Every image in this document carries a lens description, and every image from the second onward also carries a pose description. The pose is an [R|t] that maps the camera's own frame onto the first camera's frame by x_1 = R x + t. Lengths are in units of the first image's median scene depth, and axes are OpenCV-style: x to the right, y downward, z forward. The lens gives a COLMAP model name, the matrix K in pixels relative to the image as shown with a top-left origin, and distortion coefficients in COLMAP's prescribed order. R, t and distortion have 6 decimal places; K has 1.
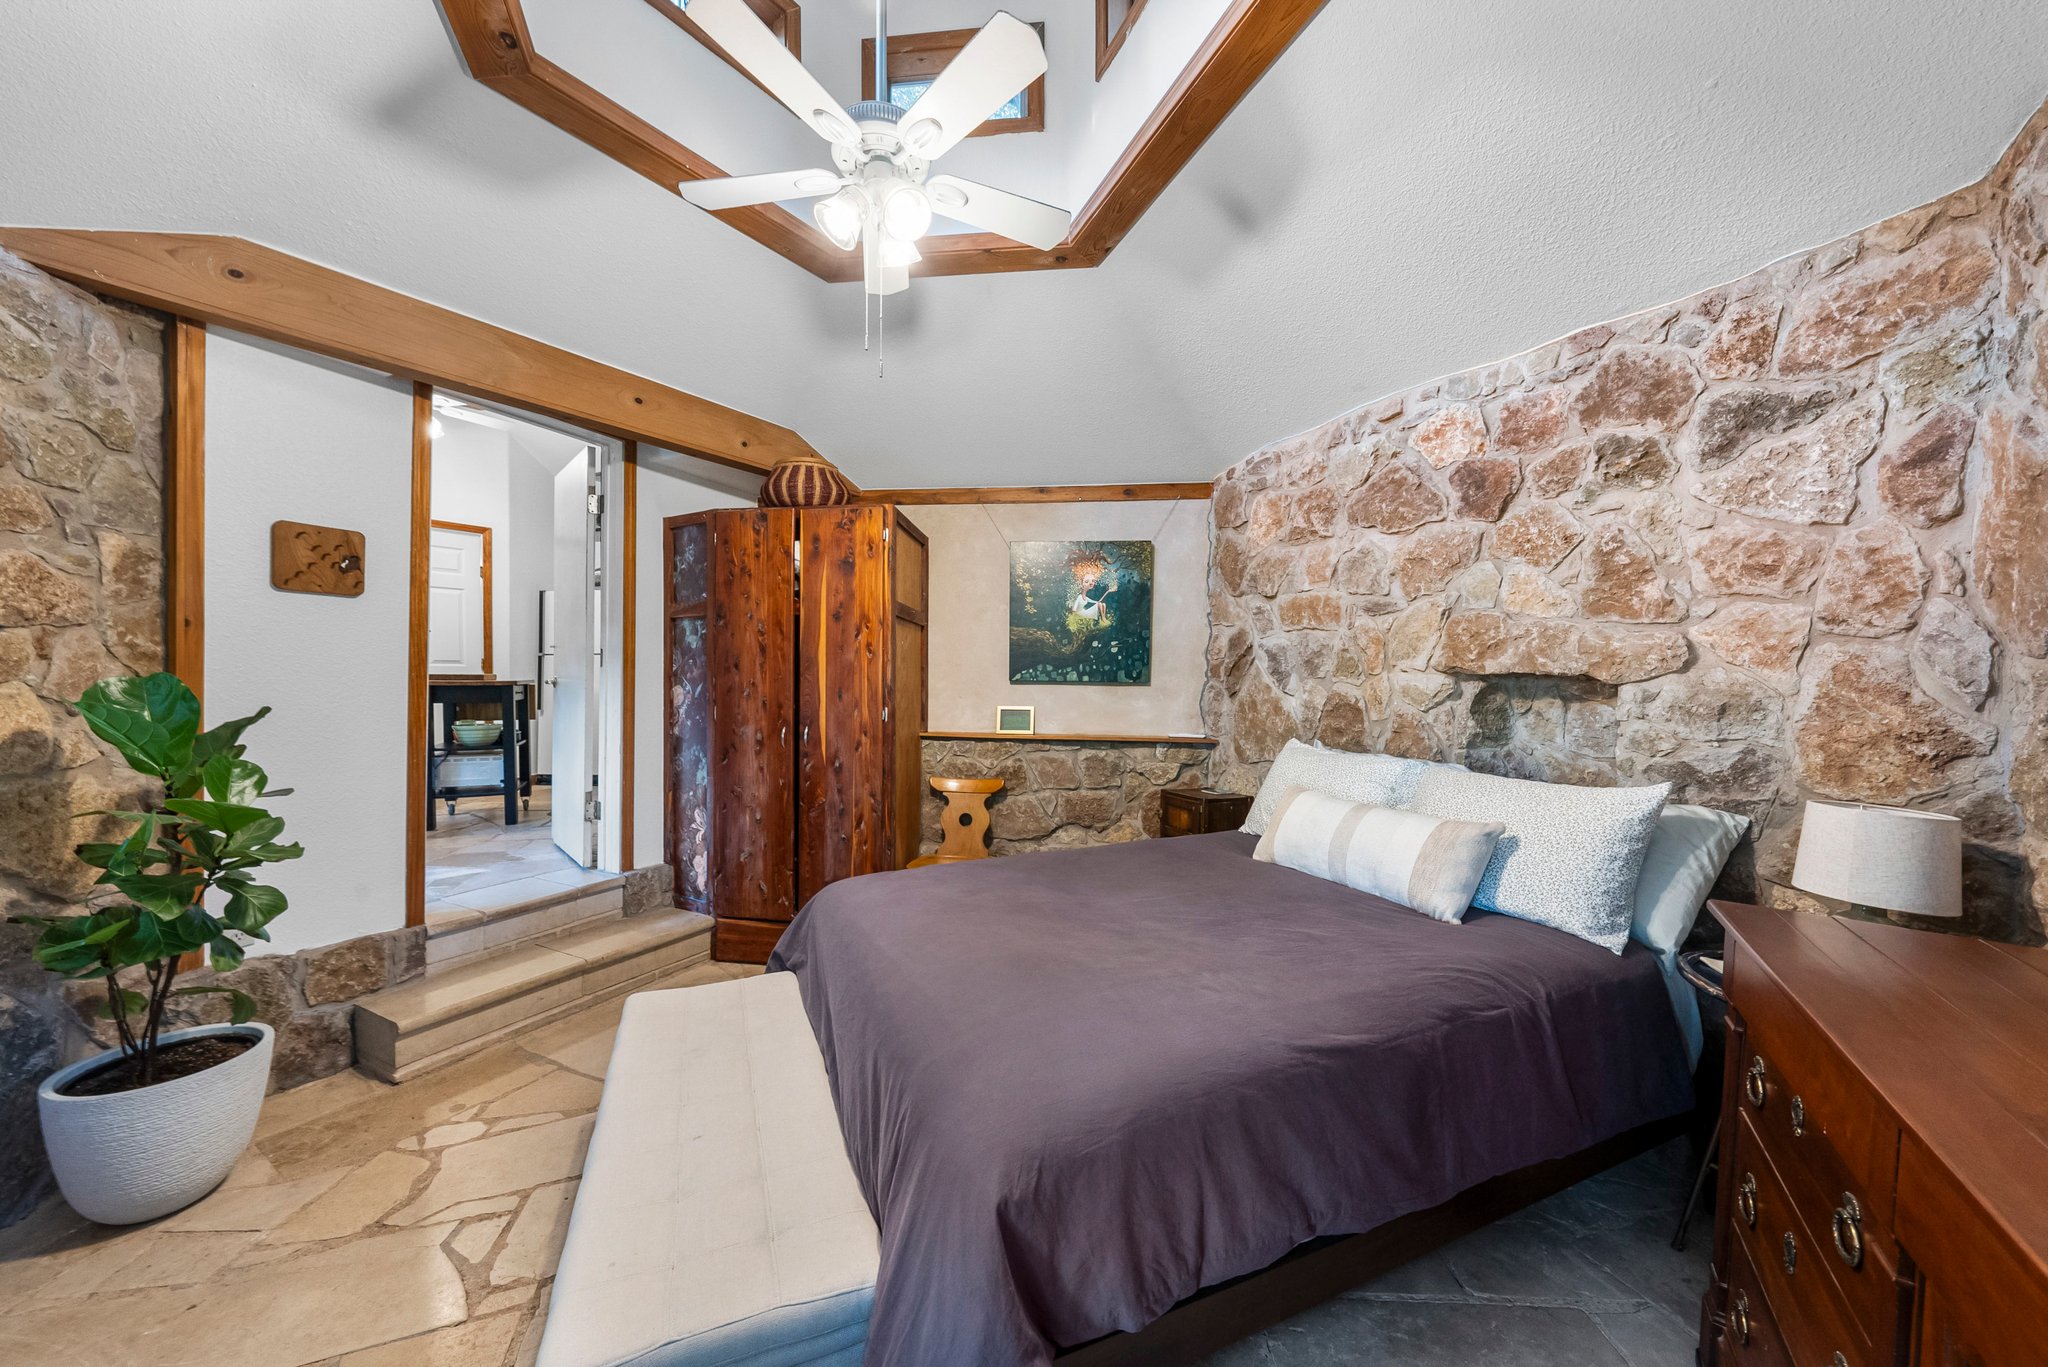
lens RADIAL K [[699.1, 0, 1017.1], [0, 699.1, 680.2], [0, 0, 1]] dist [-0.003557, -0.000254]
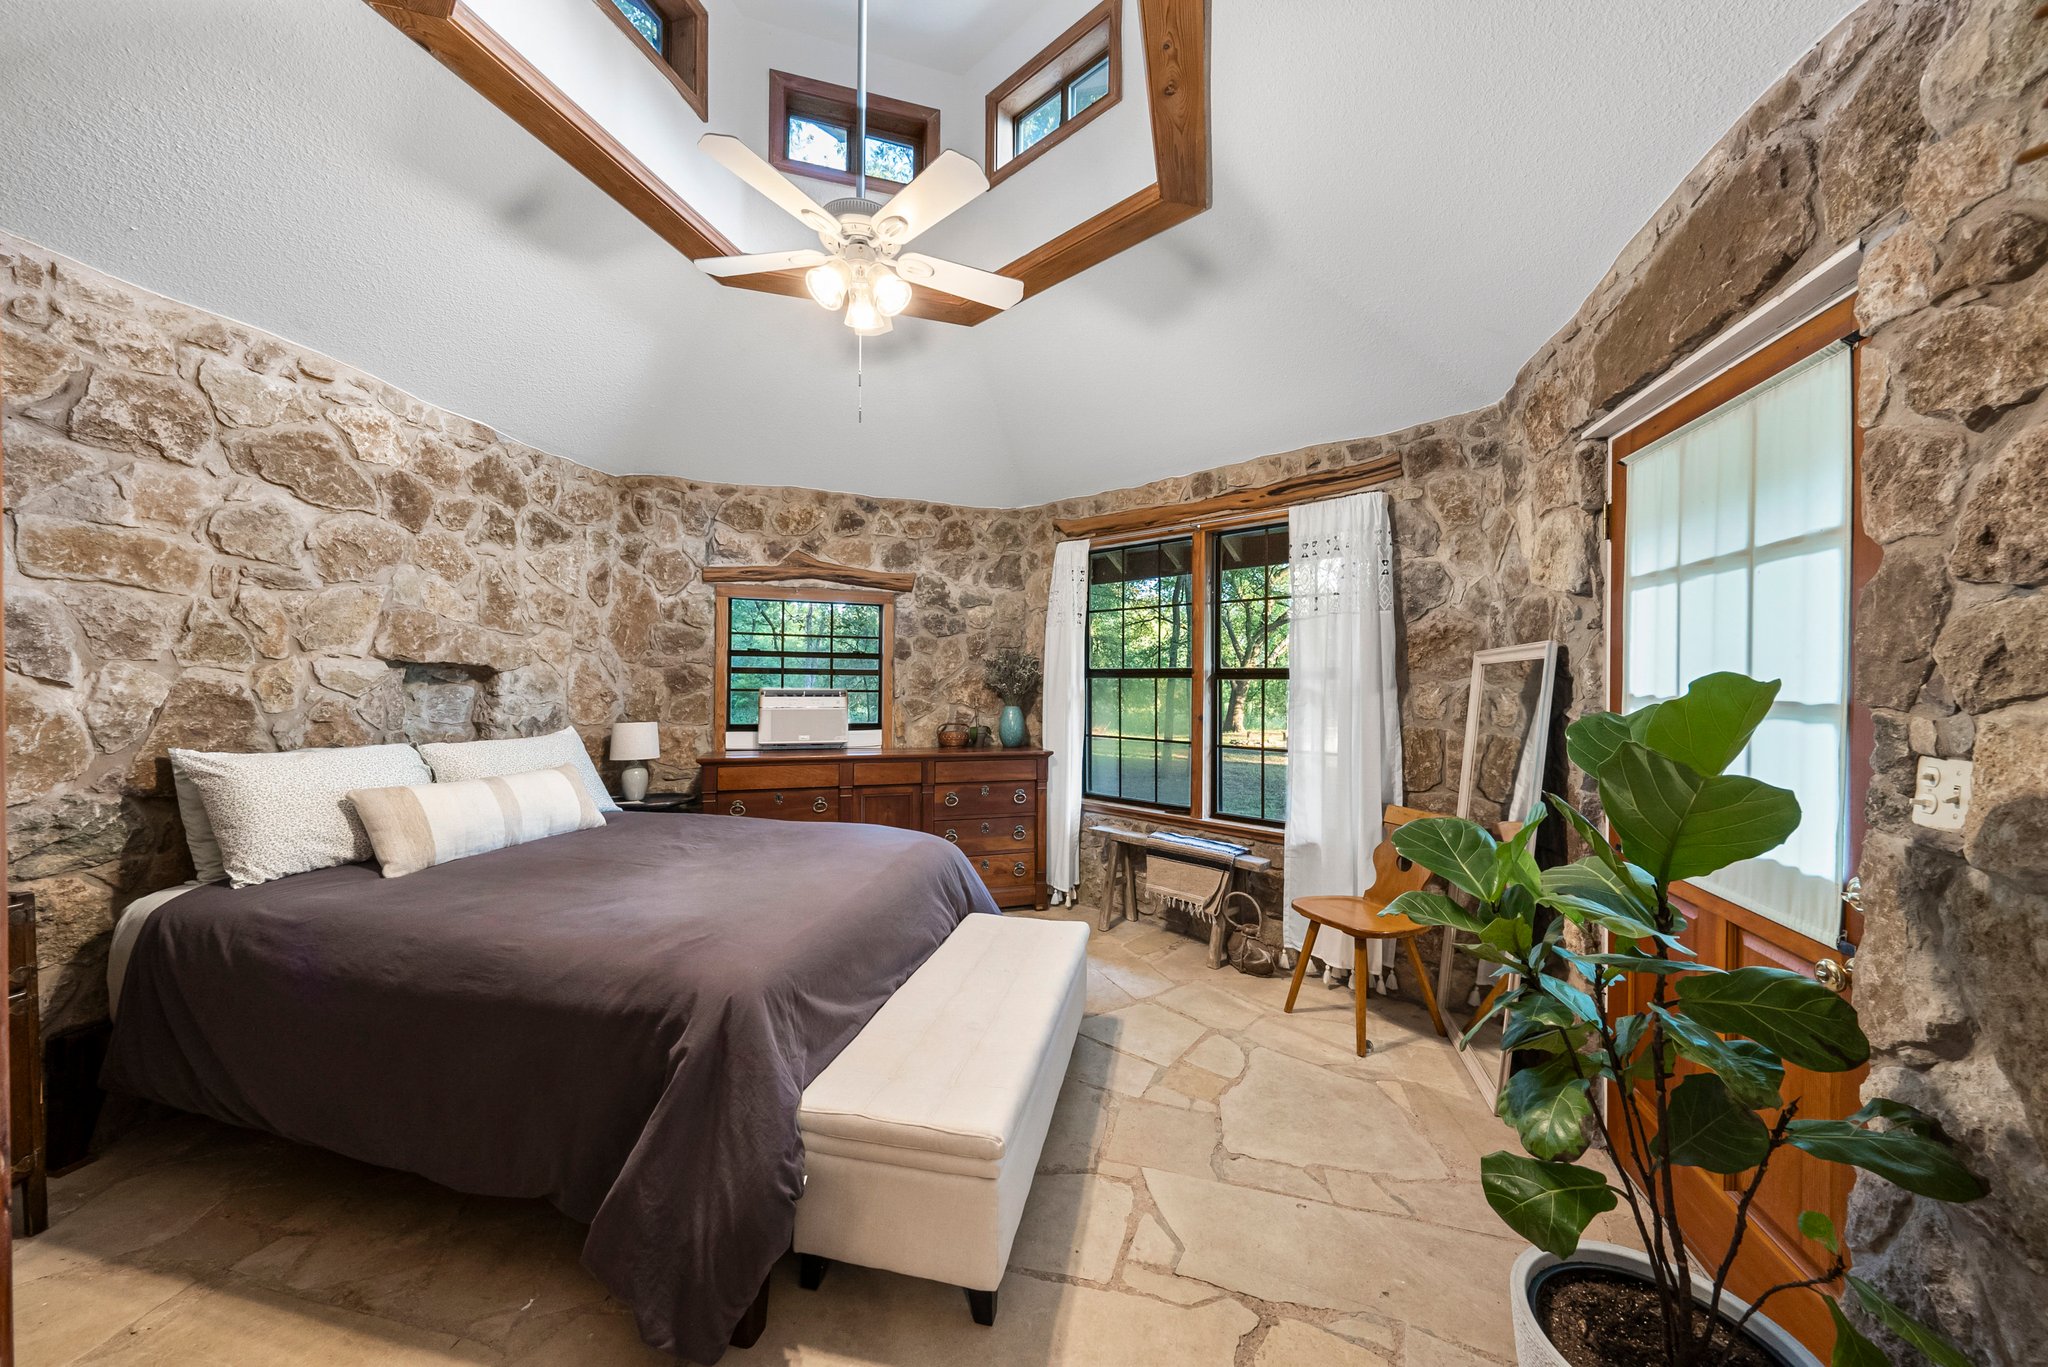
lens RADIAL K [[699.1, 0, 1017.1], [0, 699.1, 680.2], [0, 0, 1]] dist [-0.003557, -0.000254]
pose [[-0.793318, -0.010991, 0.608708, -0.944914], [-0.011321, 0.999930, 0.003301, 0.006590], [-0.608702, -0.004273, -0.793387, 1.475872]]
